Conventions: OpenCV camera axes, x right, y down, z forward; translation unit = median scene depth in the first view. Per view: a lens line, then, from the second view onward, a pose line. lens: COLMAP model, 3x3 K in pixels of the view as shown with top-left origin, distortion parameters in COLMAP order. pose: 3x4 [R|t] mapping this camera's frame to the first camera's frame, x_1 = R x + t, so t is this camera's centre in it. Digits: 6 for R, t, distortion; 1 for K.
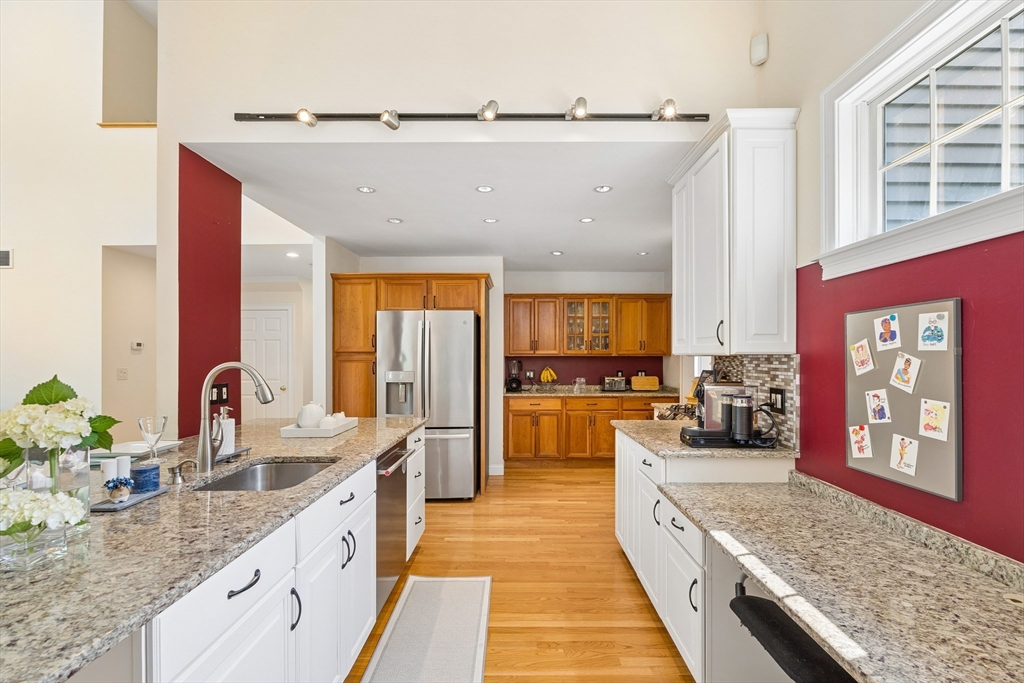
lens RADIAL K [[458.6, 0, 512.0], [0, 458.6, 341.5], [0, 0, 1]] dist [0.000059, -0.000035]
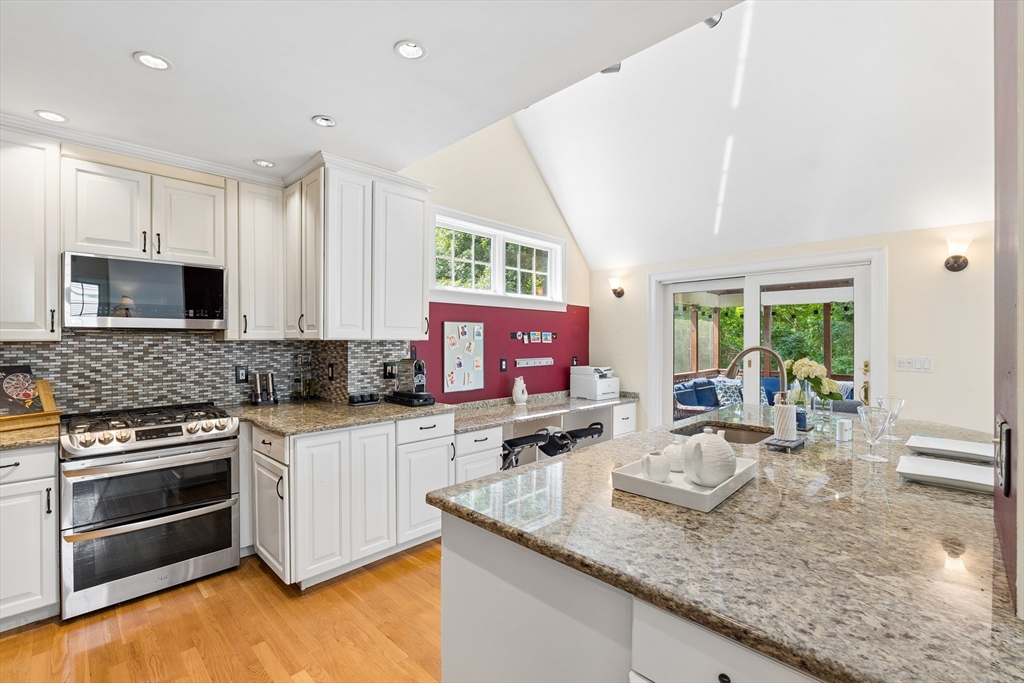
lens RADIAL K [[451.4, 0, 510.3], [0, 451.4, 338.9], [0, 0, 1]] dist [-0.000492, -0.000017]
pose [[-0.720968, -0.000910, 0.692968, -0.750453], [-0.027170, 0.999267, -0.026956, 0.054818], [-0.692436, -0.038262, -0.720464, 1.837248]]
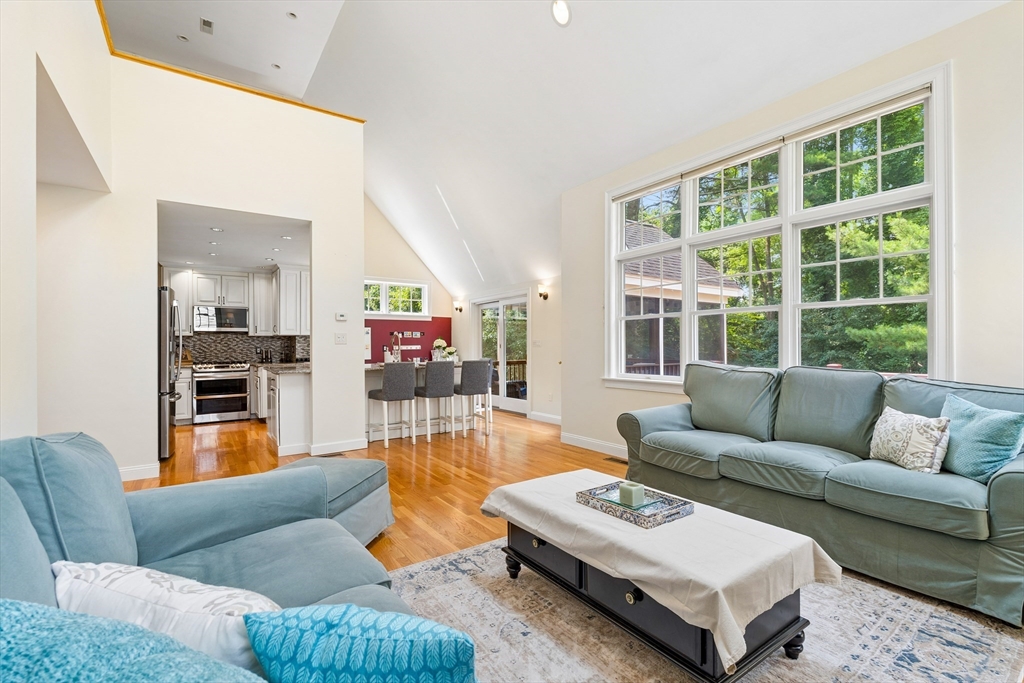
lens RADIAL K [[458.6, 0, 512.0], [0, 458.6, 341.5], [0, 0, 1]] dist [0.000059, -0.000035]
pose [[-0.574970, 0.006889, 0.818146, -3.156118], [-0.023516, 0.999412, -0.024942, 0.126198], [-0.817837, -0.033580, -0.574470, 1.821954]]
